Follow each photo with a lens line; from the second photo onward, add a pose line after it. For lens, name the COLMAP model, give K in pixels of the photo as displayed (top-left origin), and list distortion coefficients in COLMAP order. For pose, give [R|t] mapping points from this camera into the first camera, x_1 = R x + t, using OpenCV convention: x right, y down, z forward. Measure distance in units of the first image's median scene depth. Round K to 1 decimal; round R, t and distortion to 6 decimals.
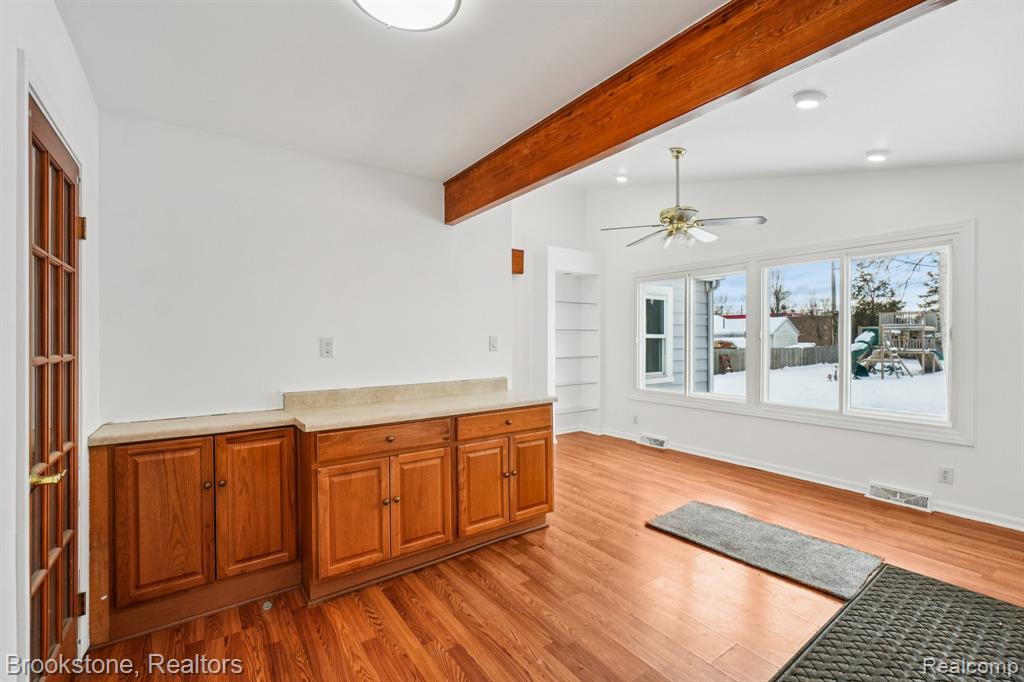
lens RADIAL K [[445.8, 0, 515.6], [0, 445.8, 339.0], [0, 0, 1]] dist [-0.009563, 0.000527]
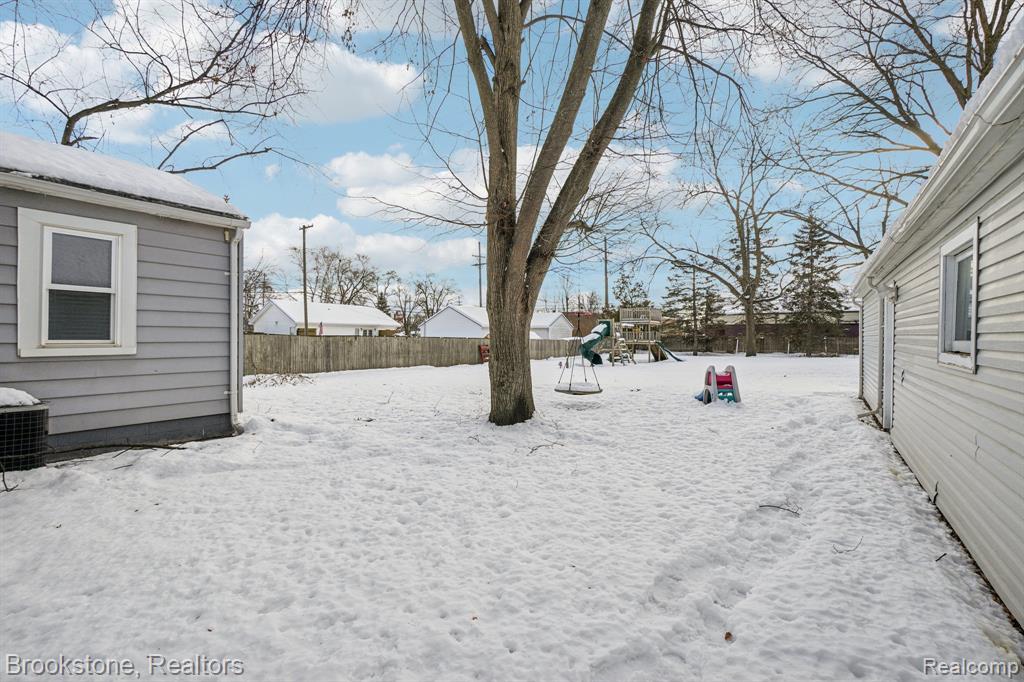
lens RADIAL K [[445.8, 0, 515.6], [0, 445.8, 339.0], [0, 0, 1]] dist [-0.009563, 0.000527]
pose [[0.938707, 0.007719, 0.344630, 1.342376], [-0.009866, 0.999941, 0.004475, 0.119474], [-0.344575, -0.007601, 0.938728, 0.203297]]
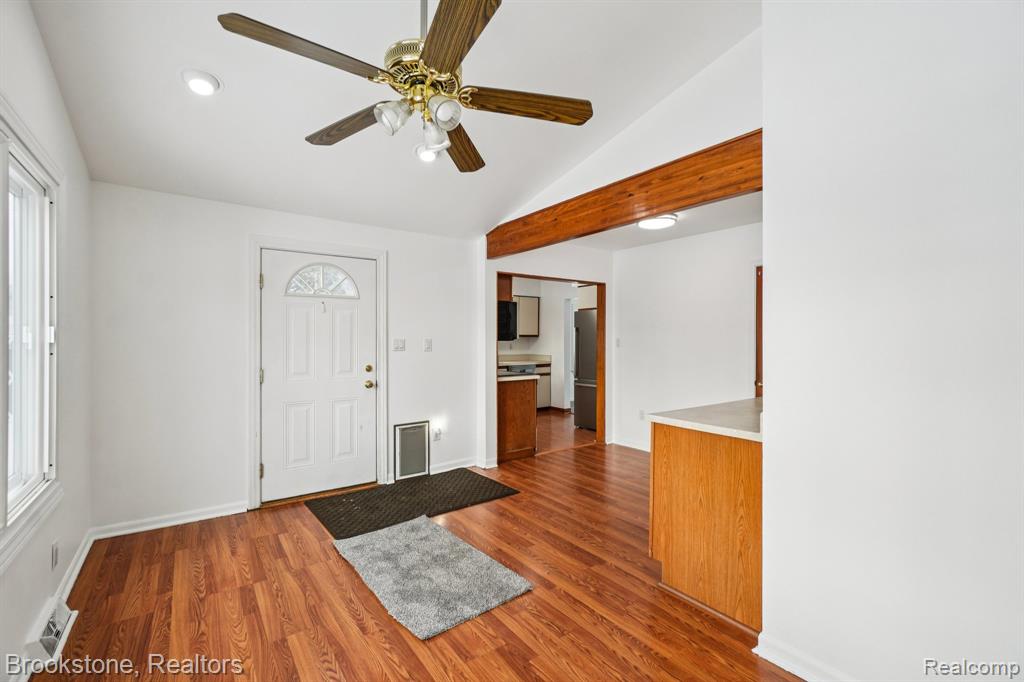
lens RADIAL K [[445.8, 0, 515.6], [0, 445.8, 339.0], [0, 0, 1]] dist [-0.009563, 0.000527]
pose [[-0.999655, 0.000968, -0.026257, 0.280338], [0.000962, 1.000000, 0.000242, -0.004576], [0.026257, 0.000217, -0.999655, 1.451843]]
